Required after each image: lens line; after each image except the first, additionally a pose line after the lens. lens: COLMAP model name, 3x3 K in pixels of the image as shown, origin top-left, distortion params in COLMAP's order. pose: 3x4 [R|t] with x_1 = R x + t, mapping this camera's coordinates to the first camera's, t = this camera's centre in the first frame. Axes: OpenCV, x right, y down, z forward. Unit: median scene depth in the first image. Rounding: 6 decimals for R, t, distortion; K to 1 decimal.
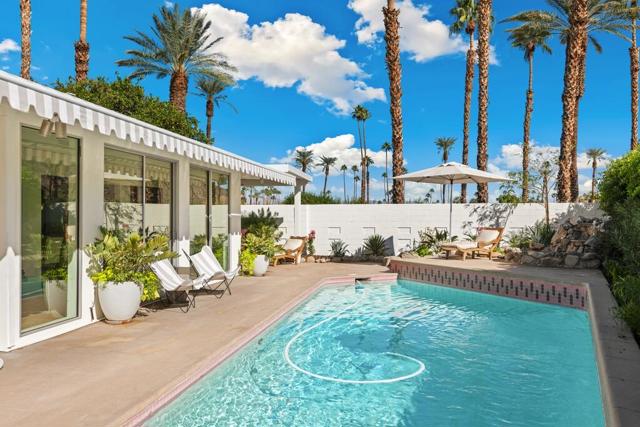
lens RADIAL K [[543.6, 0, 319.9], [0, 543.6, 213.2], [0, 0, 1]] dist [0.019943, -0.005736]
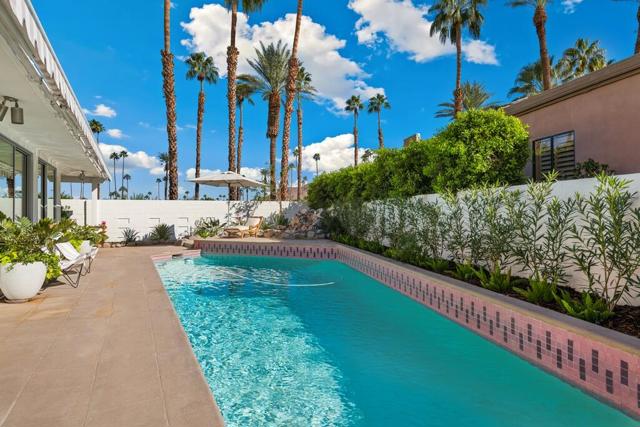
lens RADIAL K [[400.8, 0, 319.8], [0, 400.8, 214.4], [0, 0, 1]] dist [-0.006732, -0.001471]
pose [[0.783119, -0.002503, 0.621867, -0.198090], [0.000639, 0.999995, 0.003220, 0.014681], [-0.621872, -0.002124, 0.783116, 0.015866]]
